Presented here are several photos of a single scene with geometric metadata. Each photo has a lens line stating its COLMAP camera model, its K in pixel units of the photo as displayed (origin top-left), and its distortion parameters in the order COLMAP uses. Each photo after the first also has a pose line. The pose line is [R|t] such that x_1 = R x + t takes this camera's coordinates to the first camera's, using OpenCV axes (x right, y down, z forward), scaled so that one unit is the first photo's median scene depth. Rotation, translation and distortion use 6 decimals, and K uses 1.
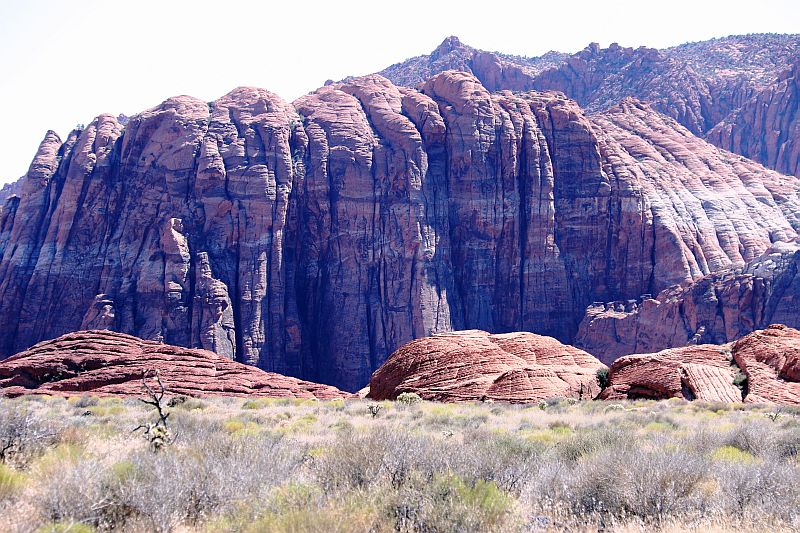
lens RADIAL K [[3700.0, 0, 399.8], [0, 3700.0, 266.6], [0, 0, 1]] dist [0.449704, 0.000000]
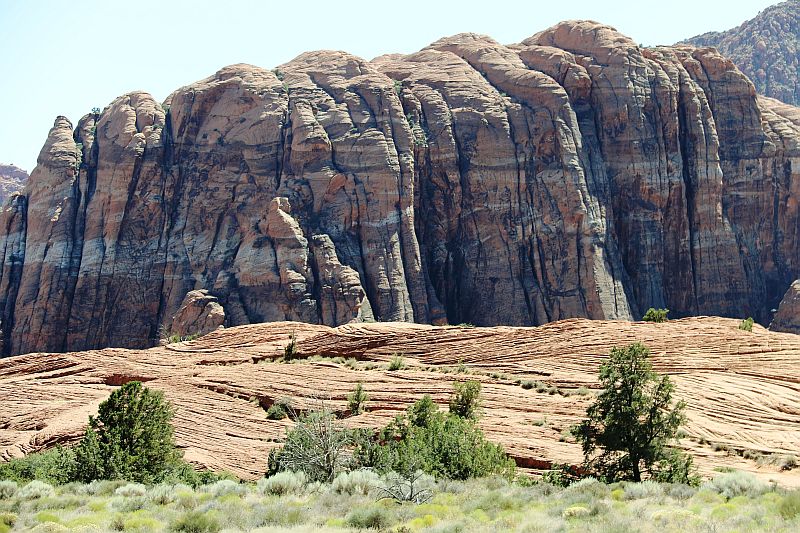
lens RADIAL K [[2945.9, 0, 400.6], [0, 2945.9, 267.3], [0, 0, 1]] dist [0.814676, 0.000000]
pose [[0.989383, -0.033499, 0.141418, -0.127943], [0.036530, 0.999154, -0.018887, 0.016386], [-0.140665, 0.023852, 0.989770, 0.334365]]
